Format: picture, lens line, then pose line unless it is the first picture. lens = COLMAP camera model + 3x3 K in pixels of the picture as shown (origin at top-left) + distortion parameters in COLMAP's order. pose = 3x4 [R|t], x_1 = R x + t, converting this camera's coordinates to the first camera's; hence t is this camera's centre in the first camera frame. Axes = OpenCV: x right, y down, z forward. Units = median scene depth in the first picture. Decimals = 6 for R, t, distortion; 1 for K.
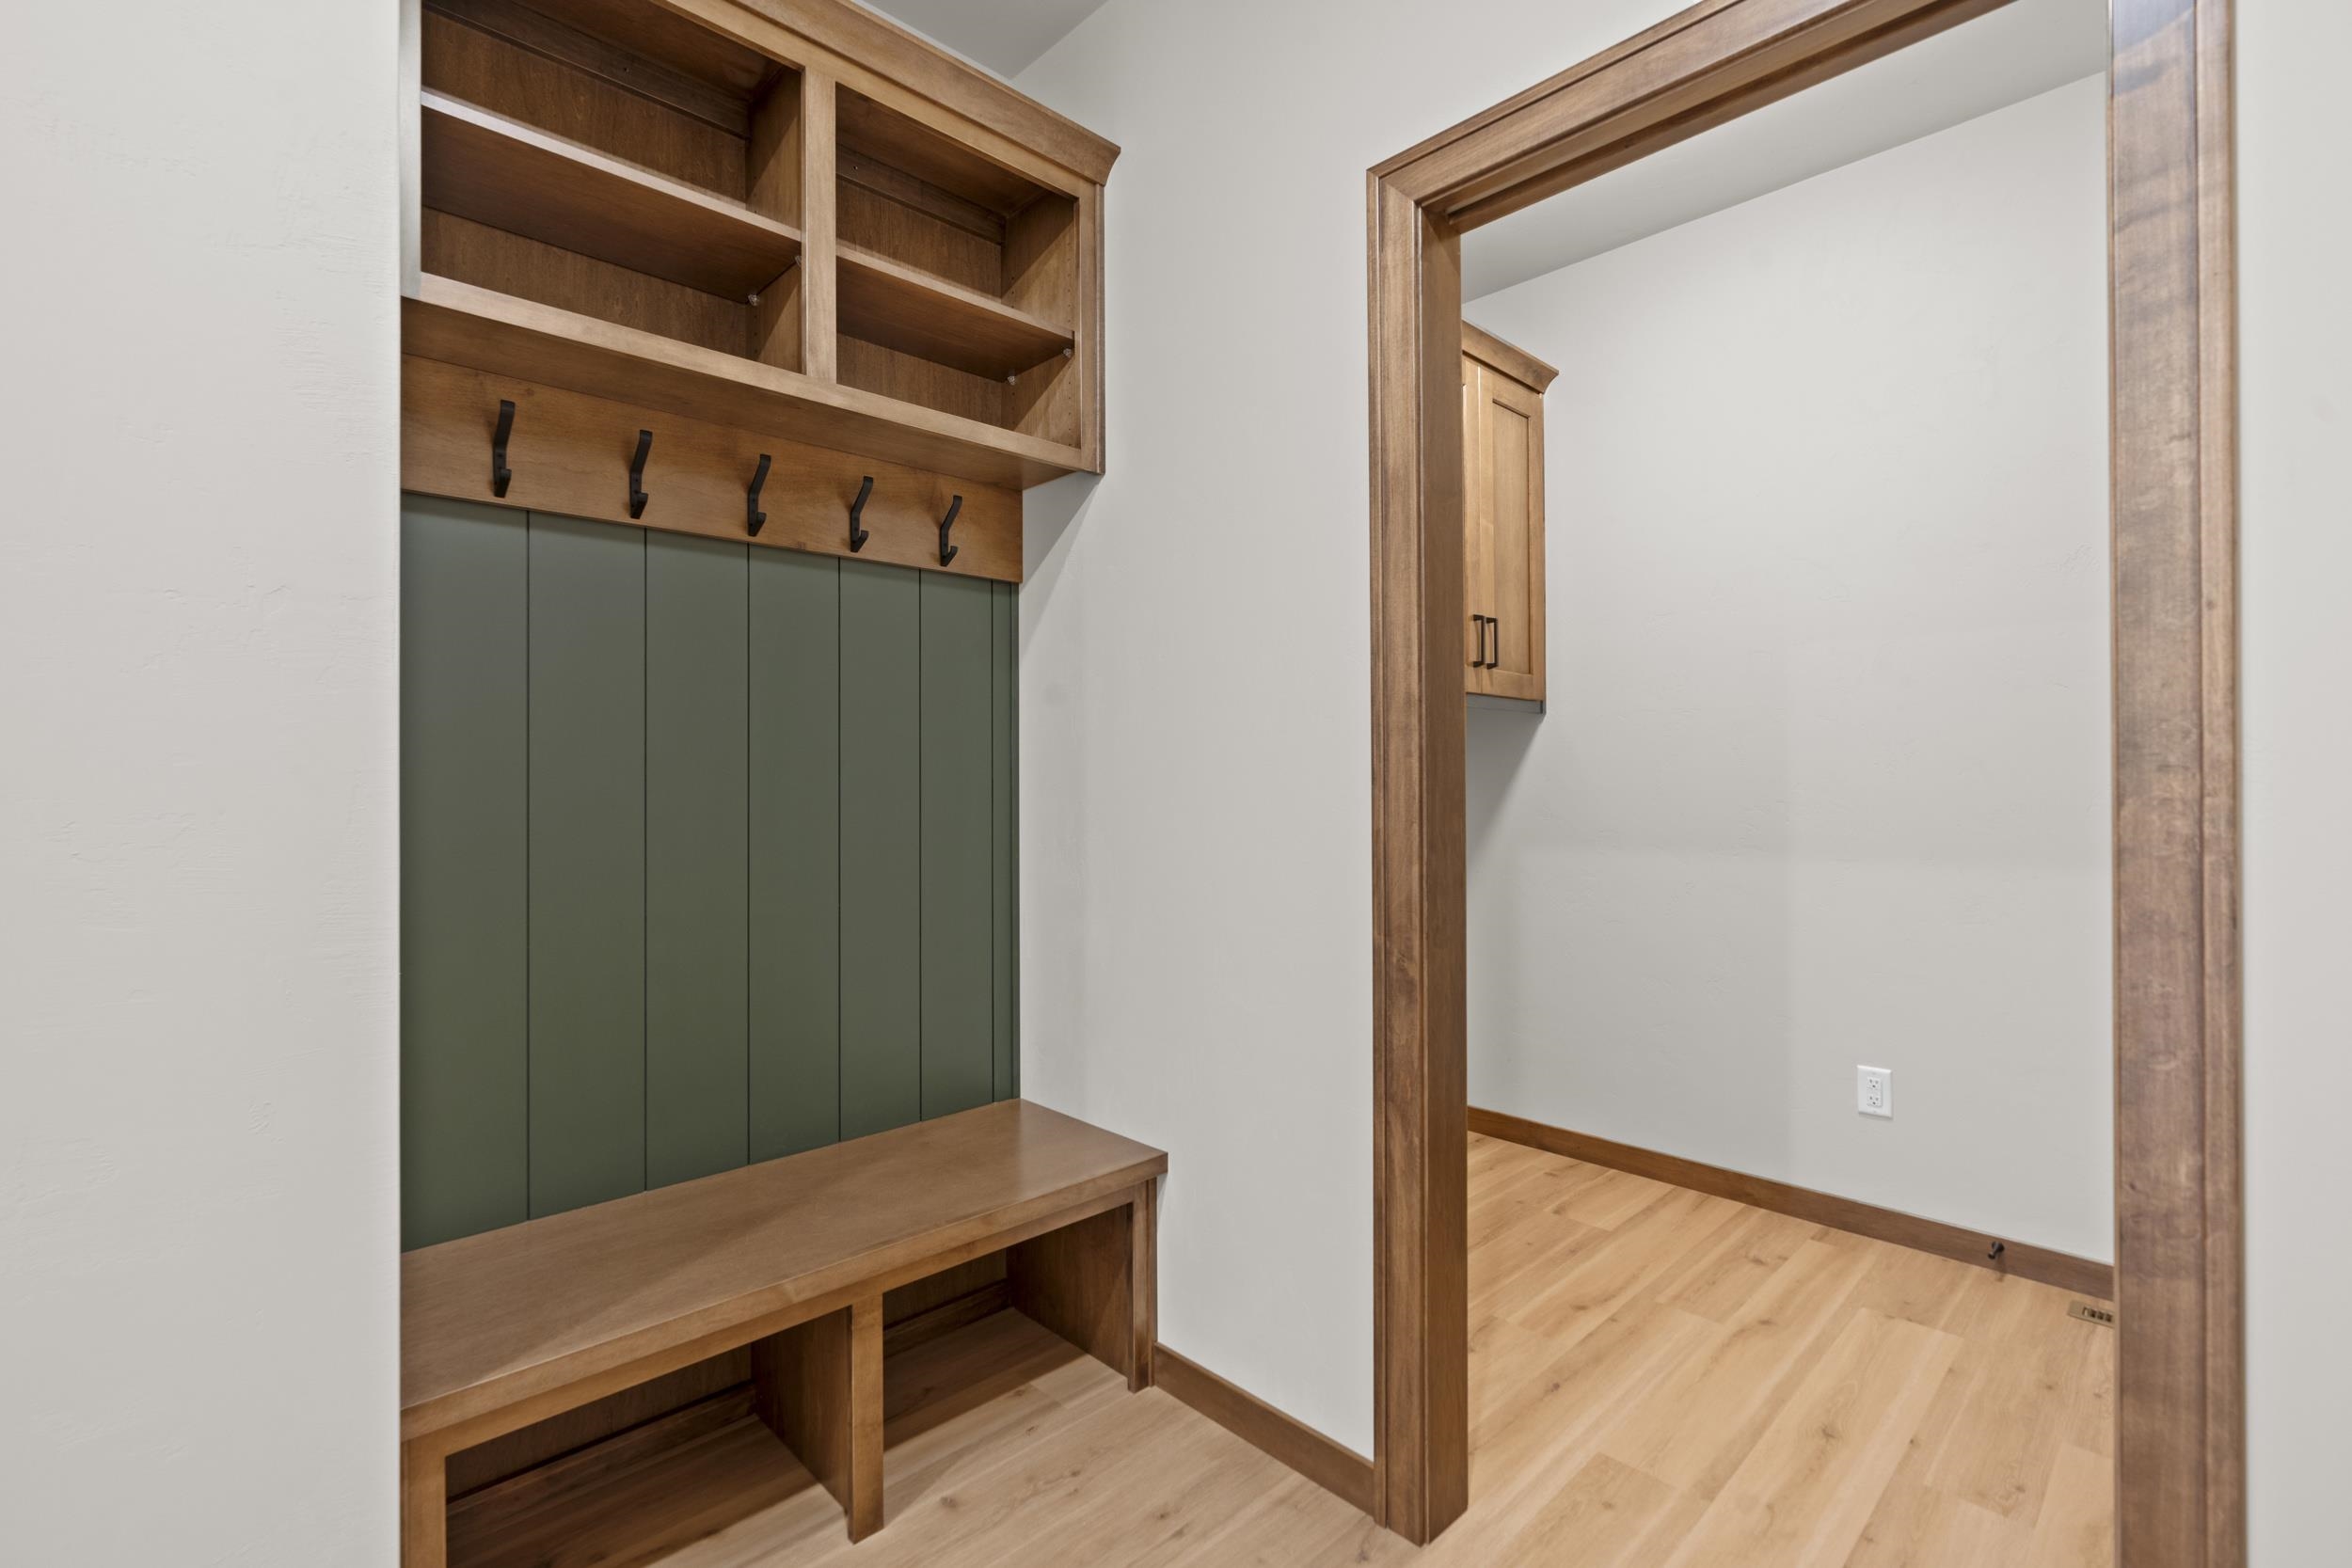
lens RADIAL K [[1069.4, 0, 1164.4], [0, 1069.4, 777.1], [0, 0, 1]] dist [-0.011470, 0.004996]
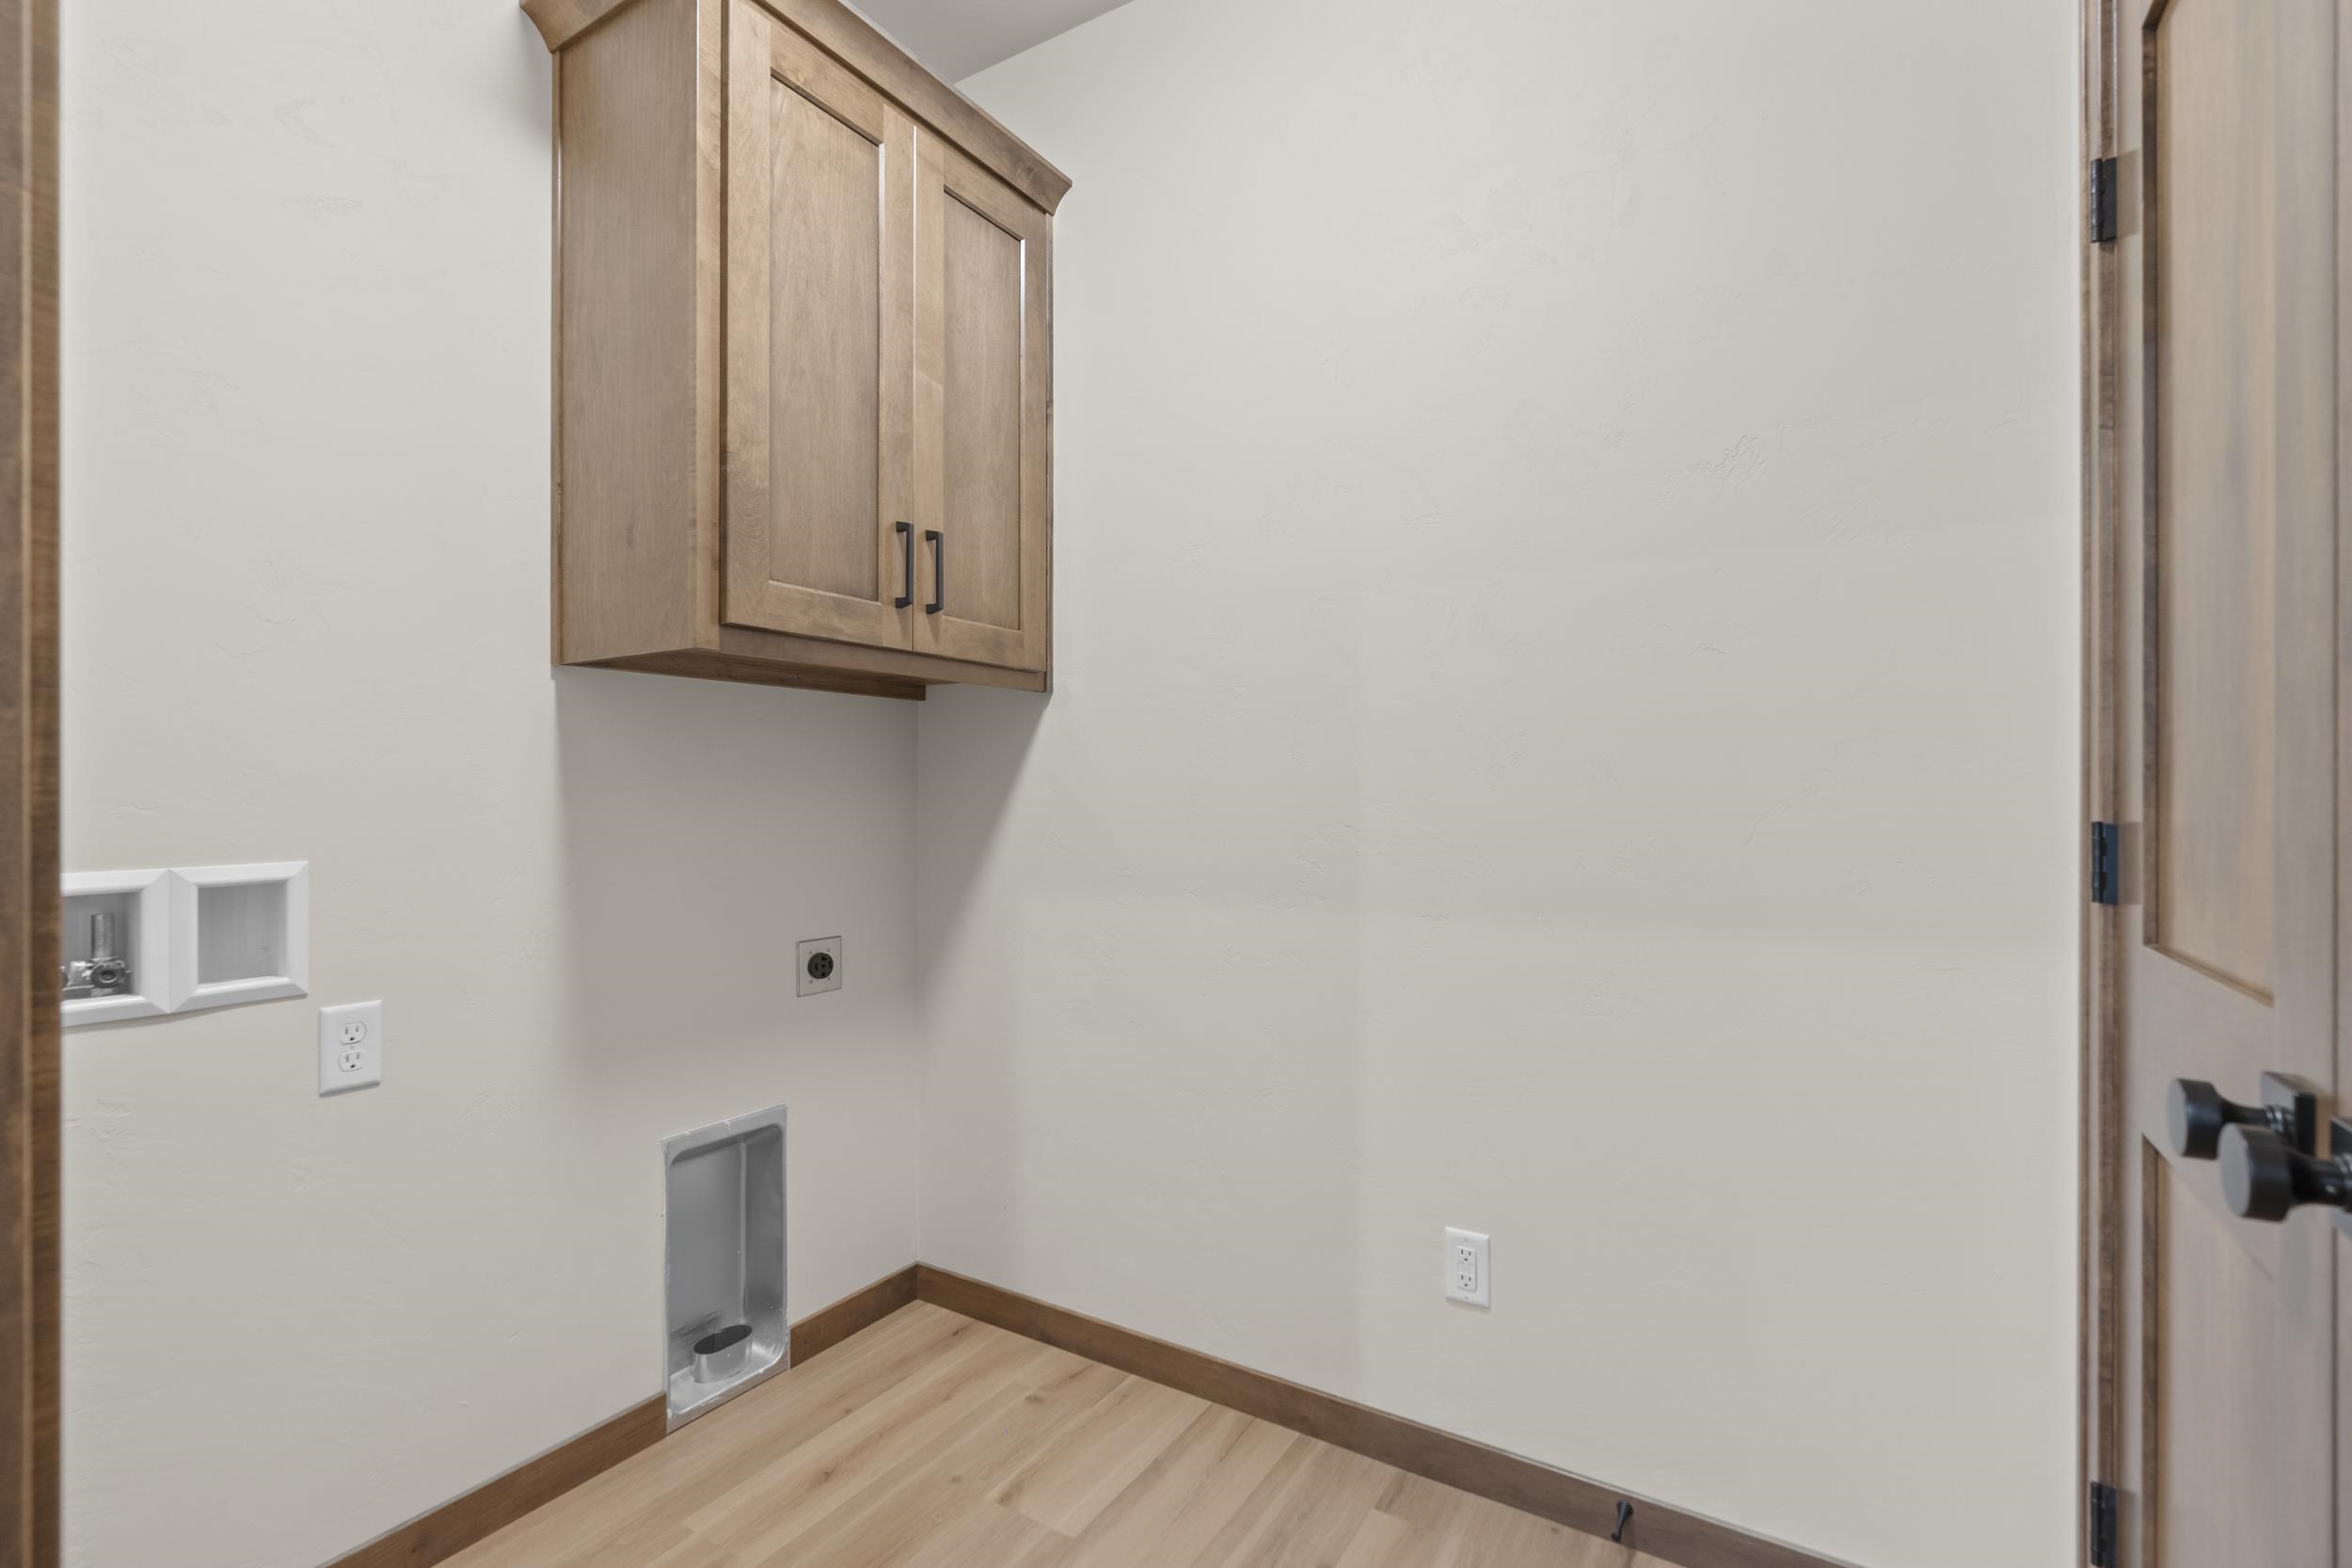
lens RADIAL K [[1069.4, 0, 1186.6], [0, 1069.4, 788.5], [0, 0, 1]] dist [-0.011470, 0.004996]
pose [[0.966608, 0.004634, 0.256218, 0.292670], [-0.004809, 0.999988, 0.000055, 0.000554], [-0.256215, -0.001285, 0.966619, 0.362098]]
